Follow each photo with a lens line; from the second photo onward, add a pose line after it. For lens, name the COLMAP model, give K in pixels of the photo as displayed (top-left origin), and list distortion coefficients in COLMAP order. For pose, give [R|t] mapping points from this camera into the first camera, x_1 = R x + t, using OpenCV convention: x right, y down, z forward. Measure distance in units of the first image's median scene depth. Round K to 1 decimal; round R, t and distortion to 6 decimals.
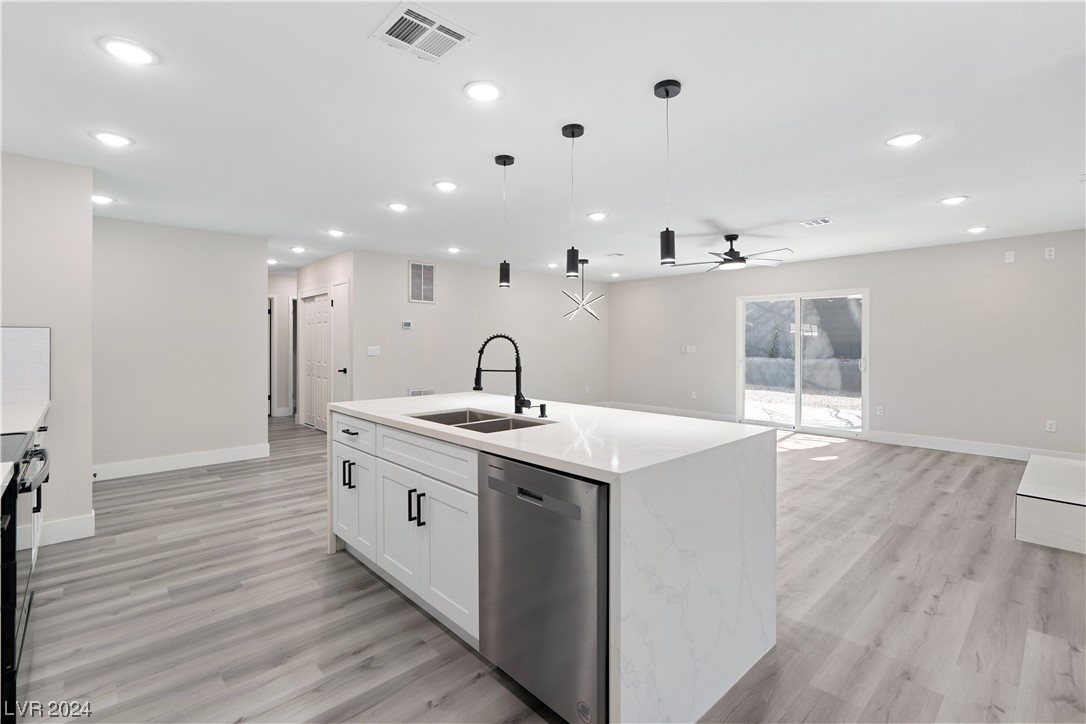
lens RADIAL K [[501.1, 0, 540.0], [0, 501.1, 351.6], [0, 0, 1]] dist [-0.006066, 0.000449]
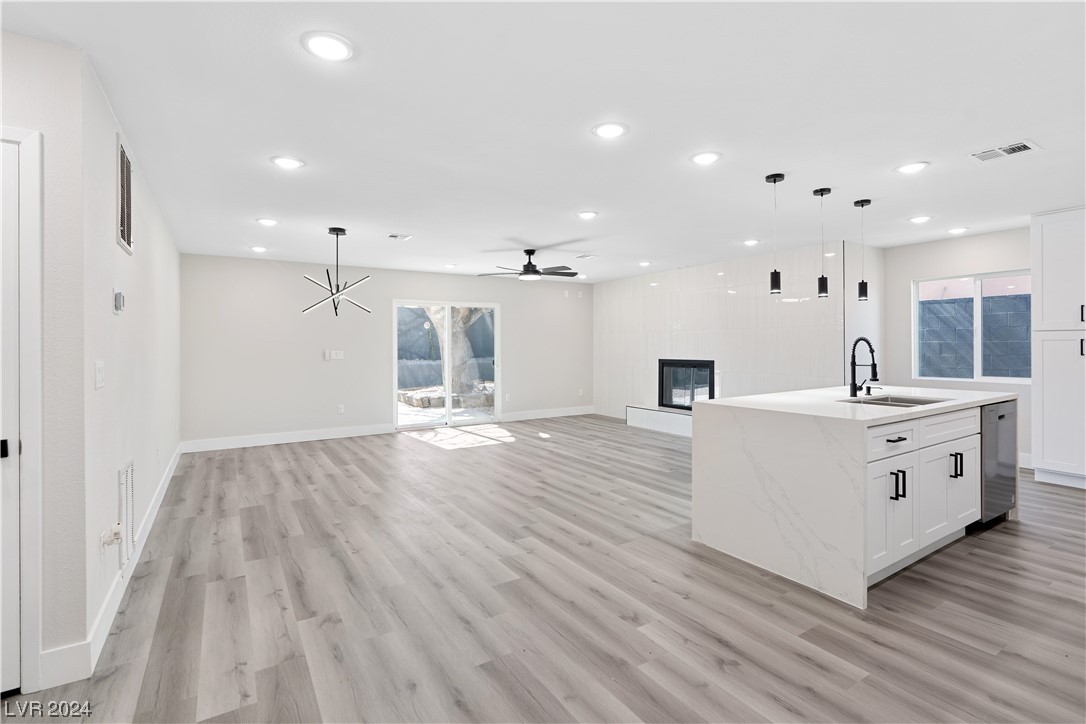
lens RADIAL K [[501.1, 0, 551.0], [0, 501.1, 355.5], [0, 0, 1]] dist [-0.006066, 0.000449]
pose [[0.177469, -0.023085, 0.983856, -0.720330], [0.025418, 0.999499, 0.018867, -0.015856], [-0.983798, 0.021659, 0.177967, 0.751476]]
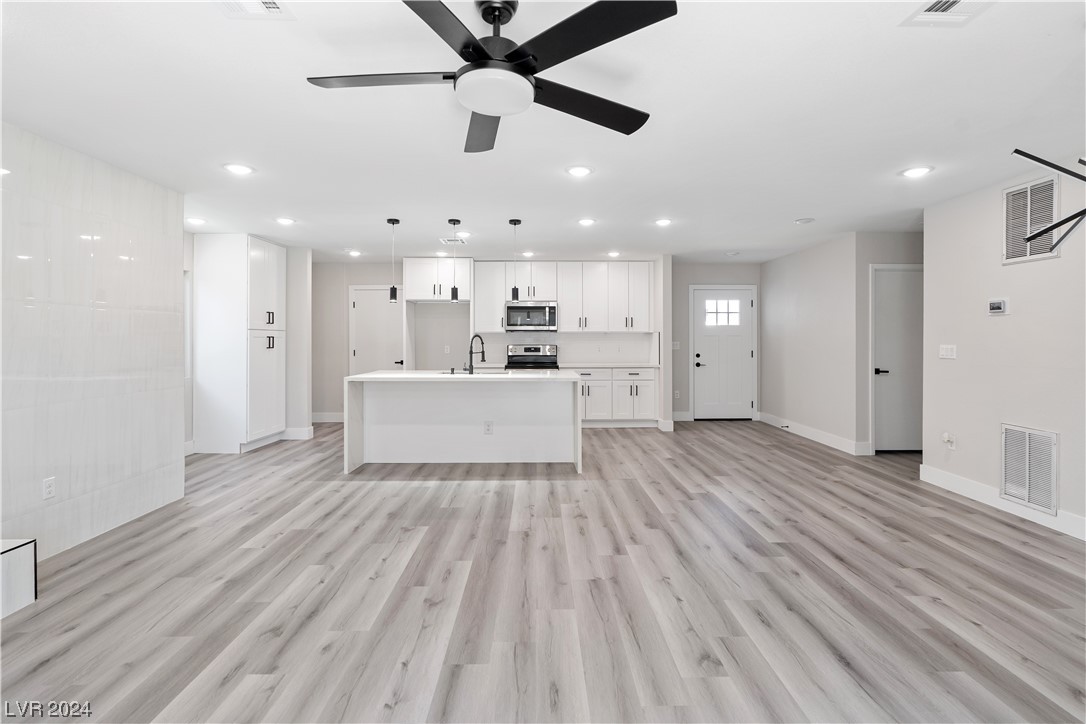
lens RADIAL K [[501.1, 0, 545.7], [0, 501.1, 339.9], [0, 0, 1]] dist [-0.006066, 0.000449]
pose [[-0.671239, -0.001645, -0.741239, 0.597485], [-0.015359, 0.999814, 0.011690, -0.019993], [0.741081, 0.019231, -0.671140, 1.234480]]
